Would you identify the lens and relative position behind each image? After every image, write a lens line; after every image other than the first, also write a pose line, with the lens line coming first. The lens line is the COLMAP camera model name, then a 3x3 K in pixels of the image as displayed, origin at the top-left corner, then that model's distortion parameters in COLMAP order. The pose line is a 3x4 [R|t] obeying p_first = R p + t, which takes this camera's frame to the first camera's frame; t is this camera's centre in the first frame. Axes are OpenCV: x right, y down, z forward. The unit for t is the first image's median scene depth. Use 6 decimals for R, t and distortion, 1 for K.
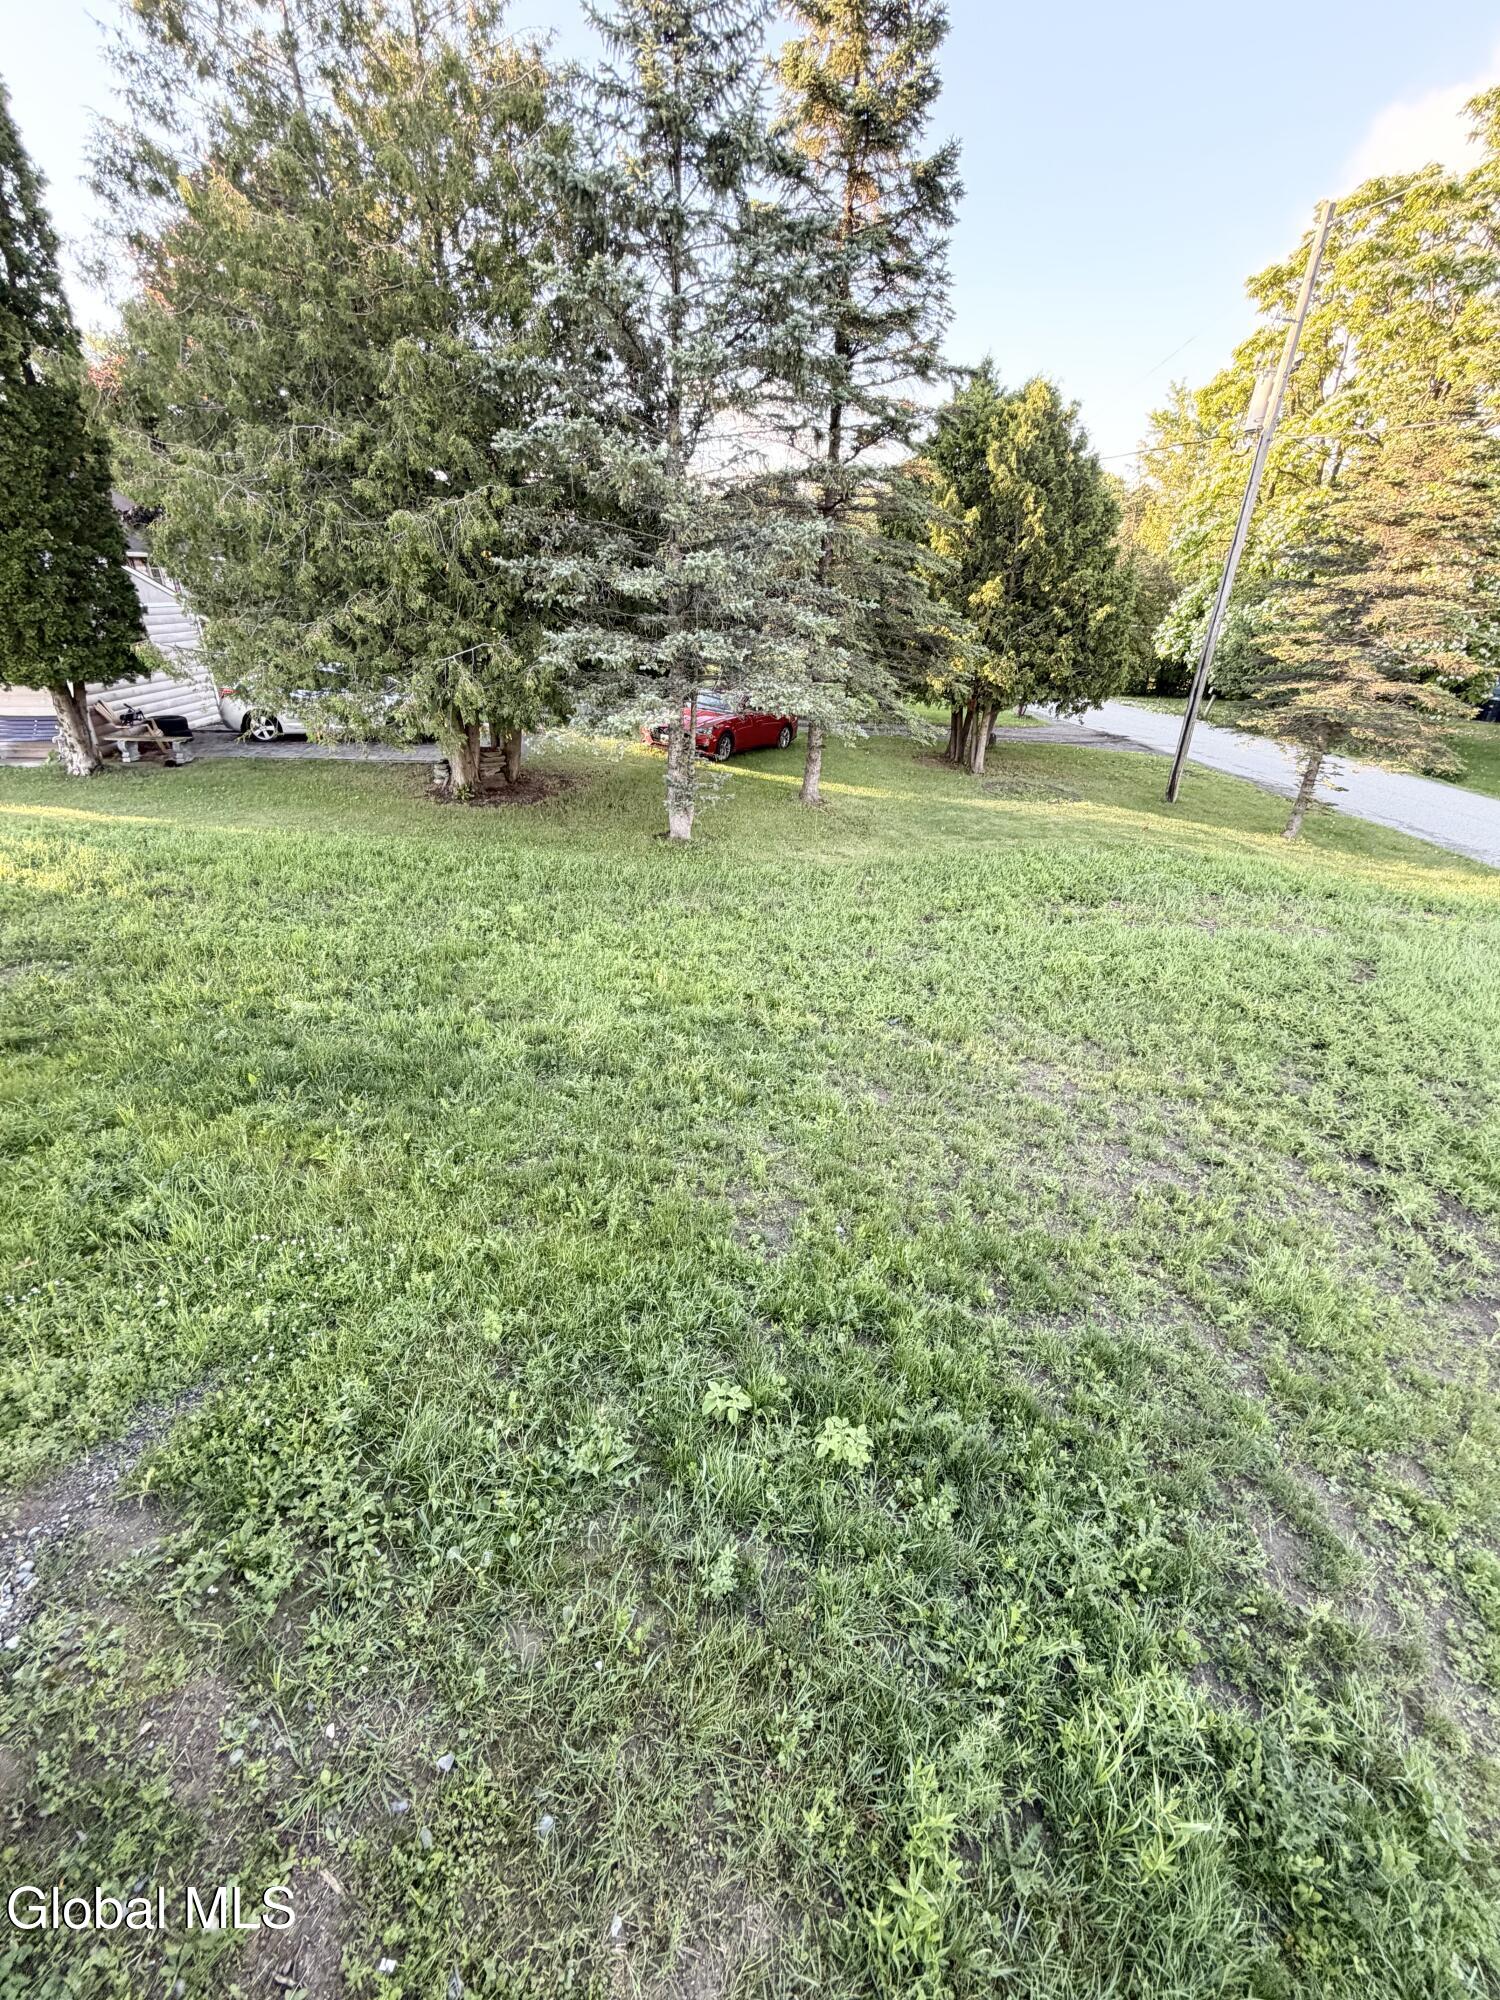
lens RADIAL K [[799.8, 0, 749.5], [0, 799.8, 988.7], [0, 0, 1]] dist [0.000778, 0.000293]
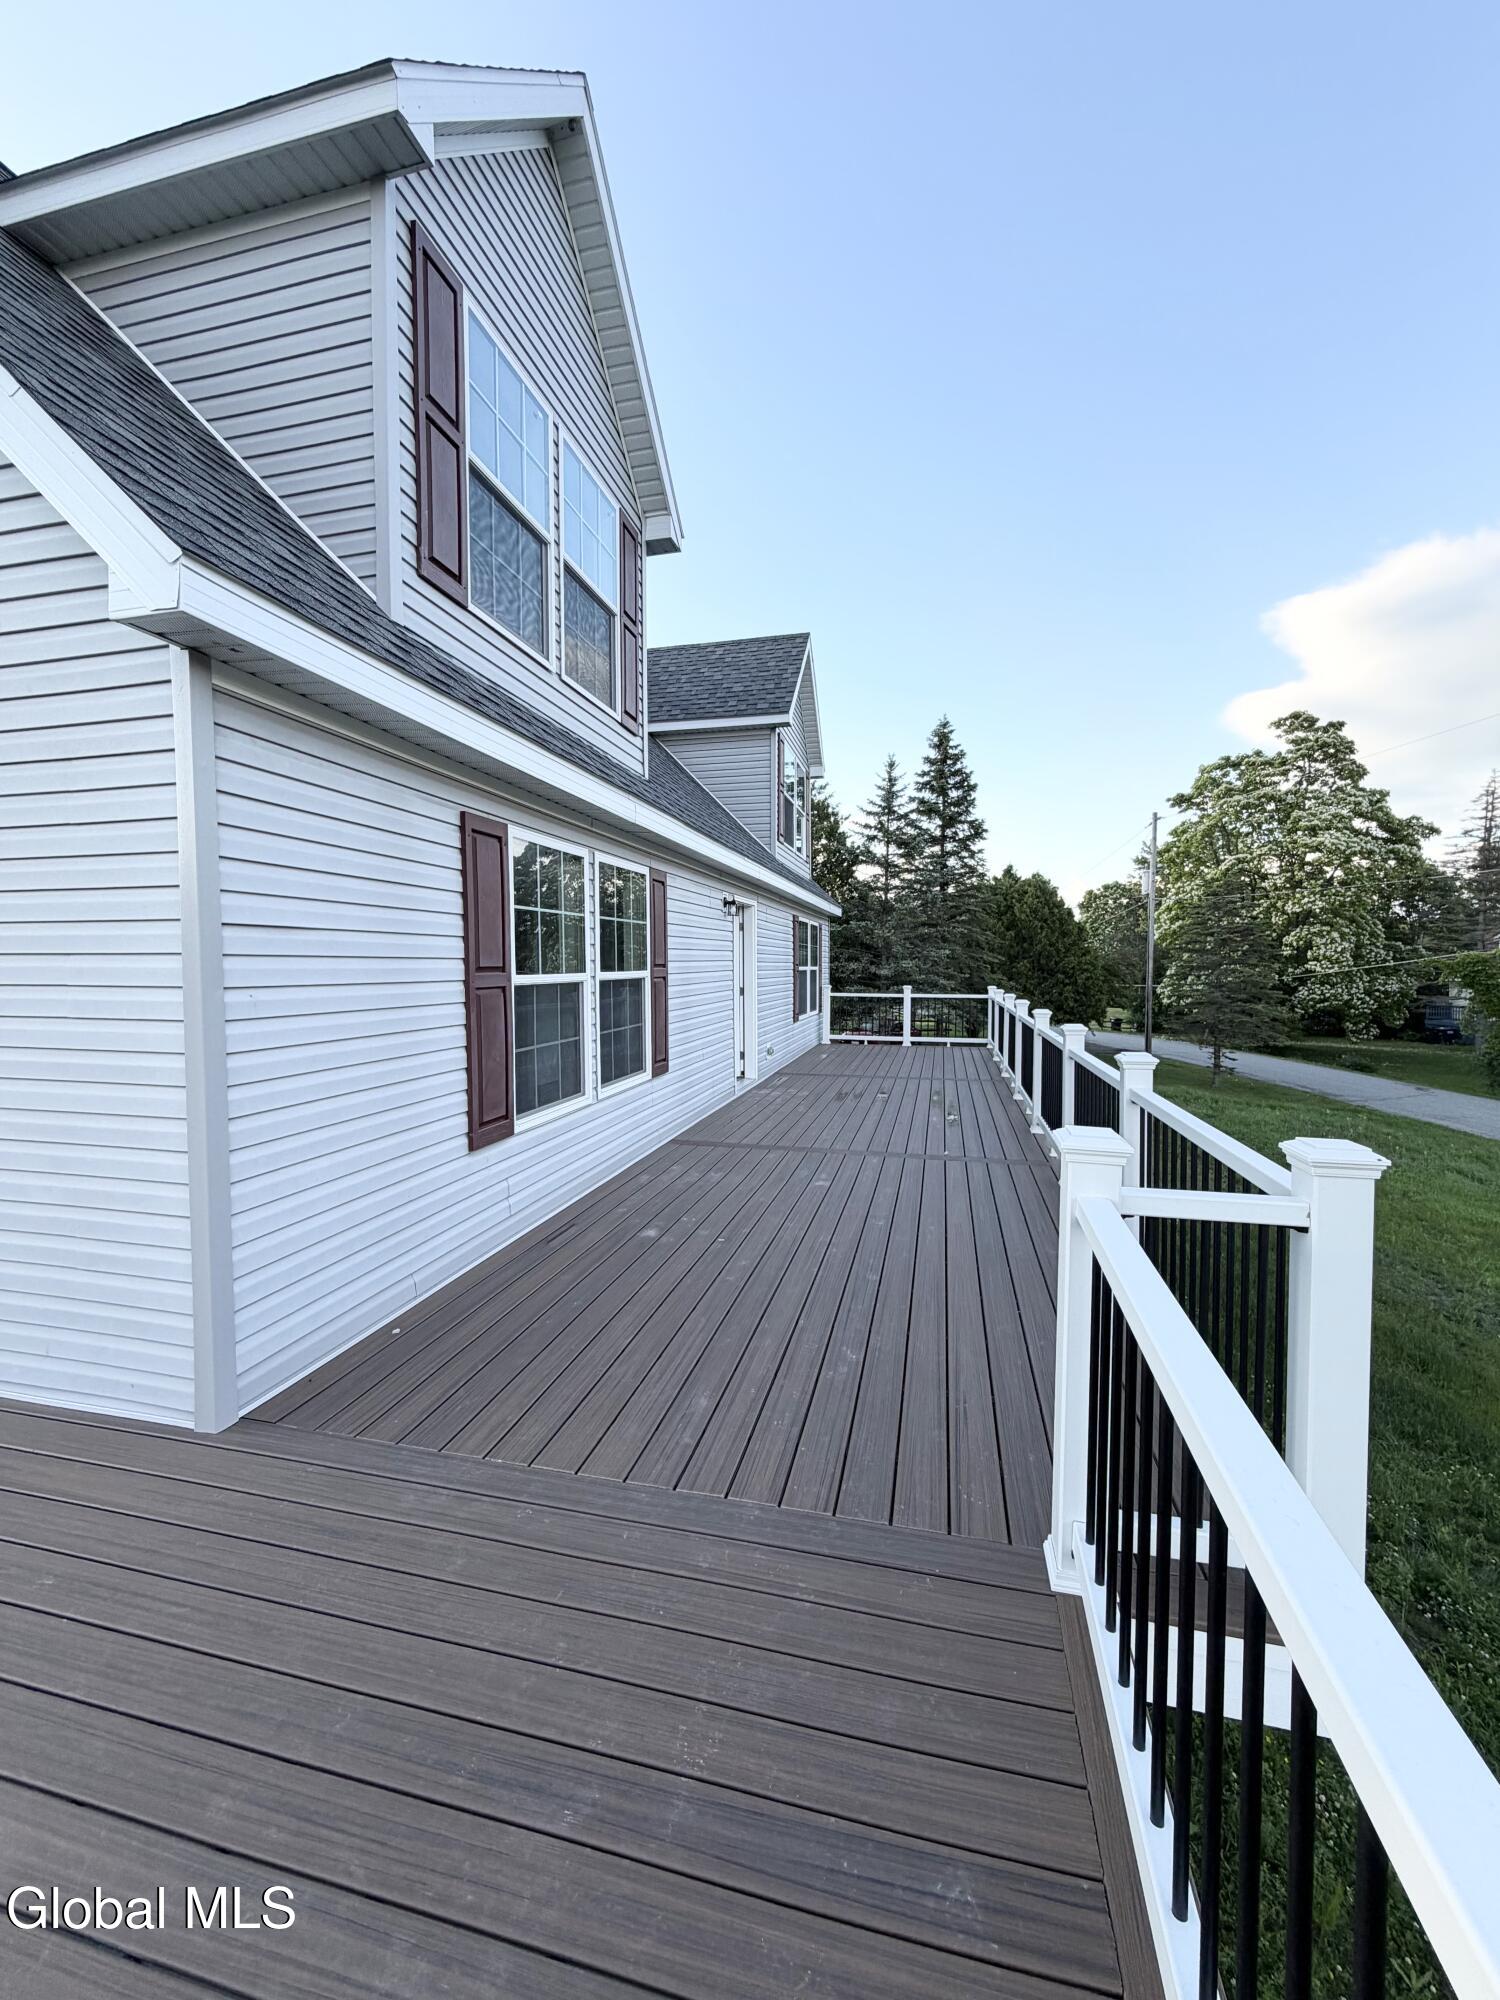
lens RADIAL K [[799.8, 0, 747.1], [0, 799.8, 985.4], [0, 0, 1]] dist [0.000778, 0.000293]
pose [[0.994164, -0.010167, -0.107395, -0.169705], [-0.034867, 0.911829, -0.409088, 0.381465], [0.102085, 0.410445, 0.906153, -0.851596]]
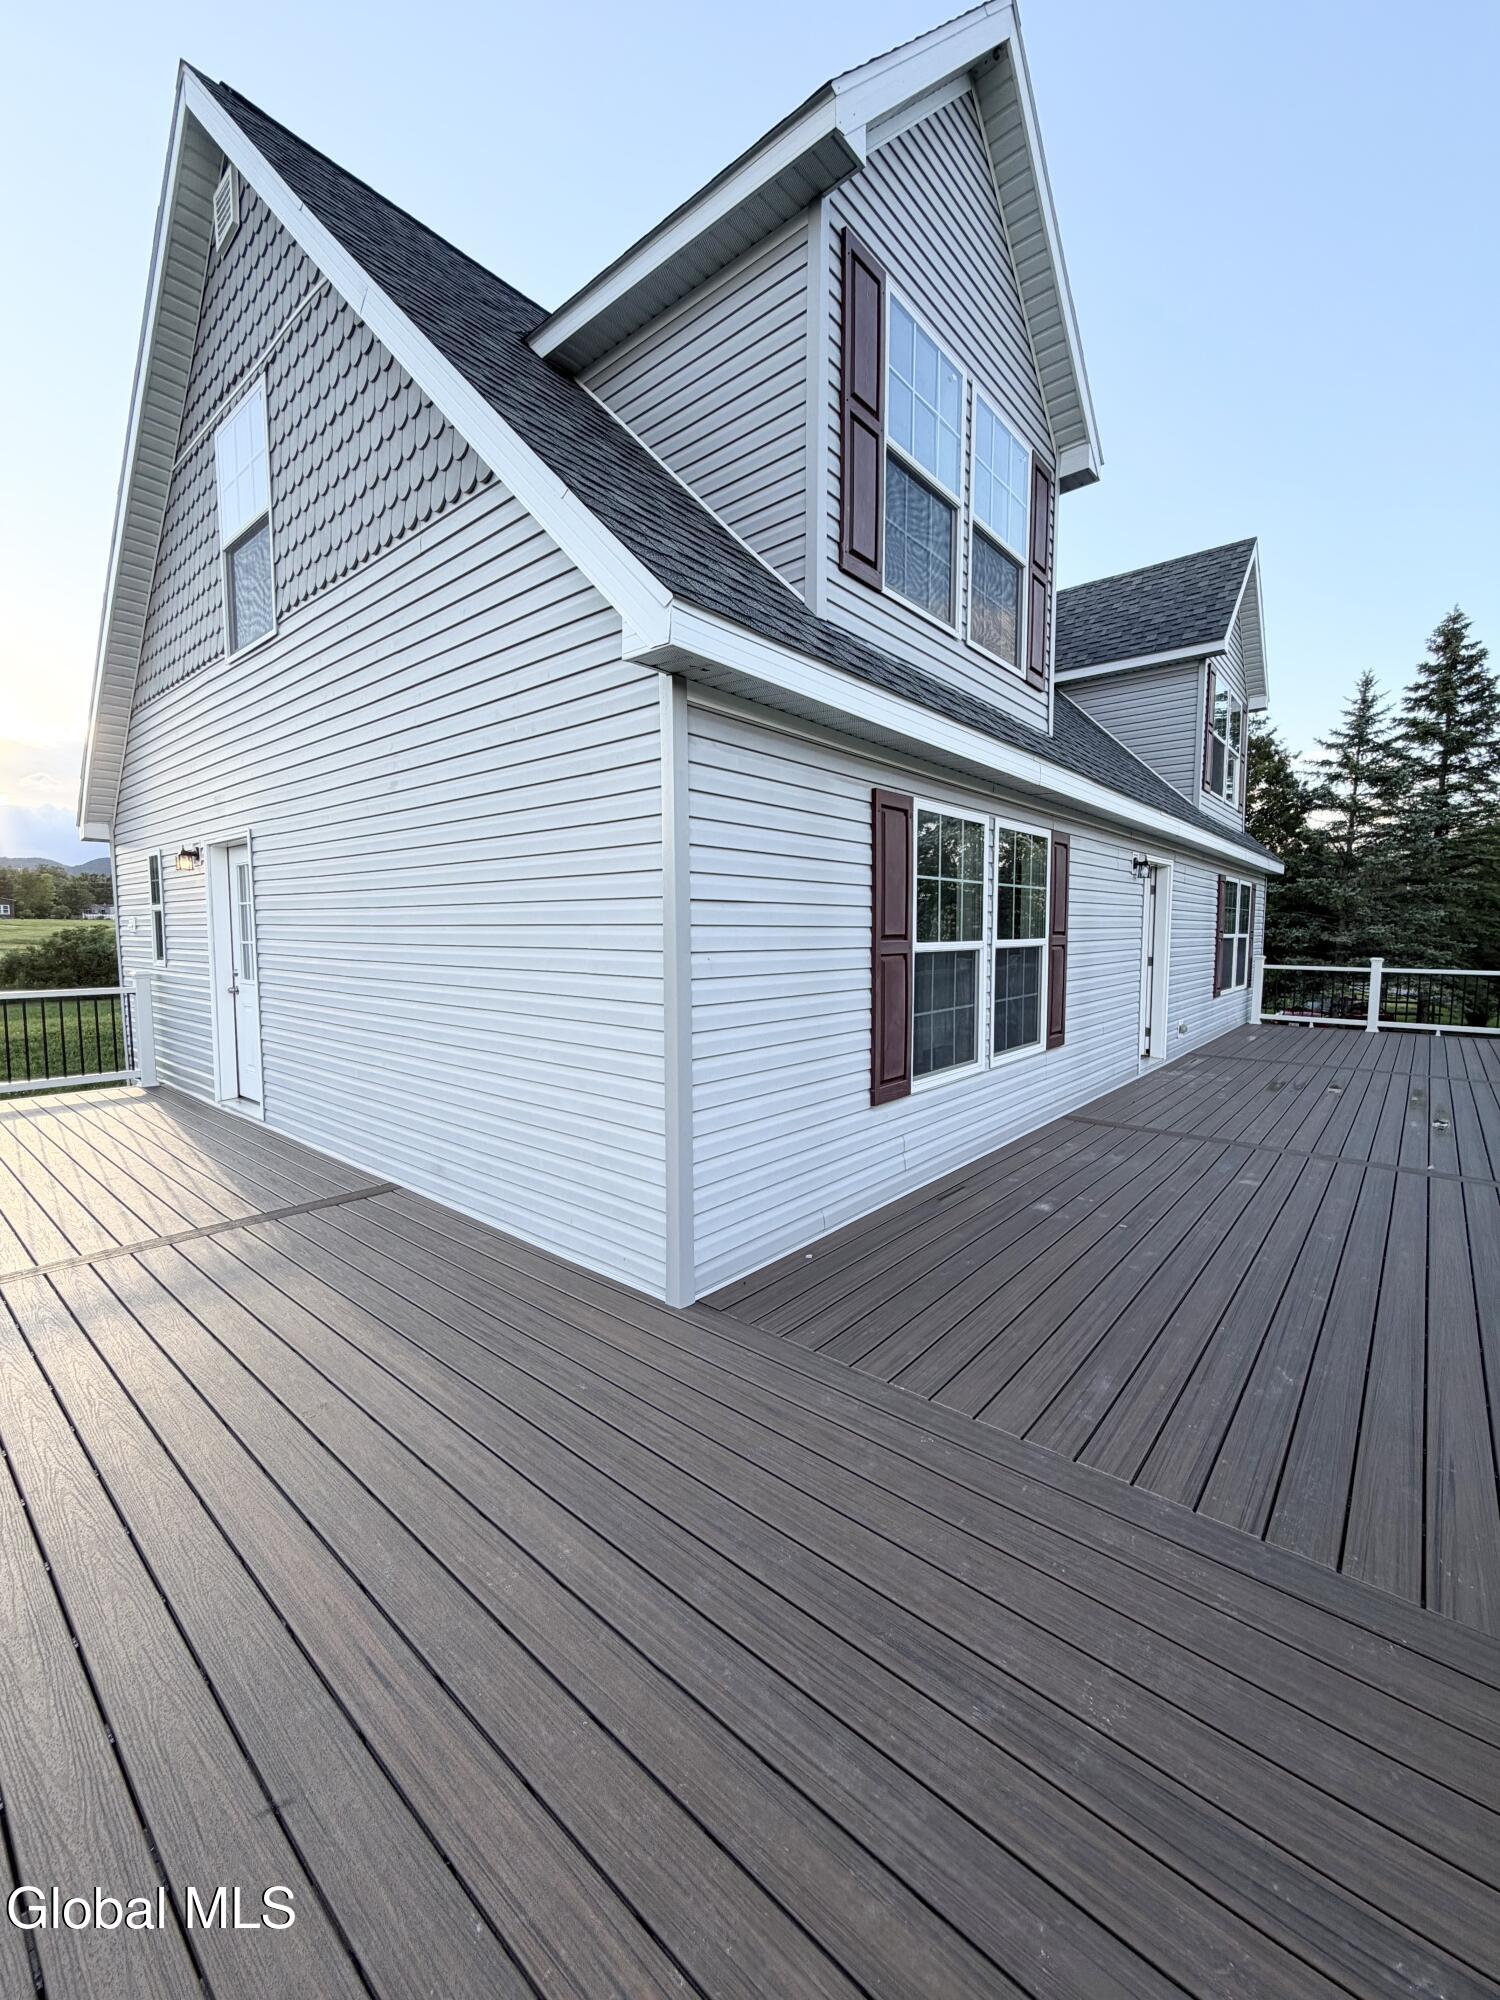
lens RADIAL K [[799.8, 0, 749.3], [0, 799.8, 989.6], [0, 0, 1]] dist [0.000778, 0.000293]
pose [[0.840452, 0.027702, -0.541177, -0.209644], [-0.226004, 0.925606, -0.303604, 0.417095], [0.492506, 0.377473, 0.784189, -0.944130]]
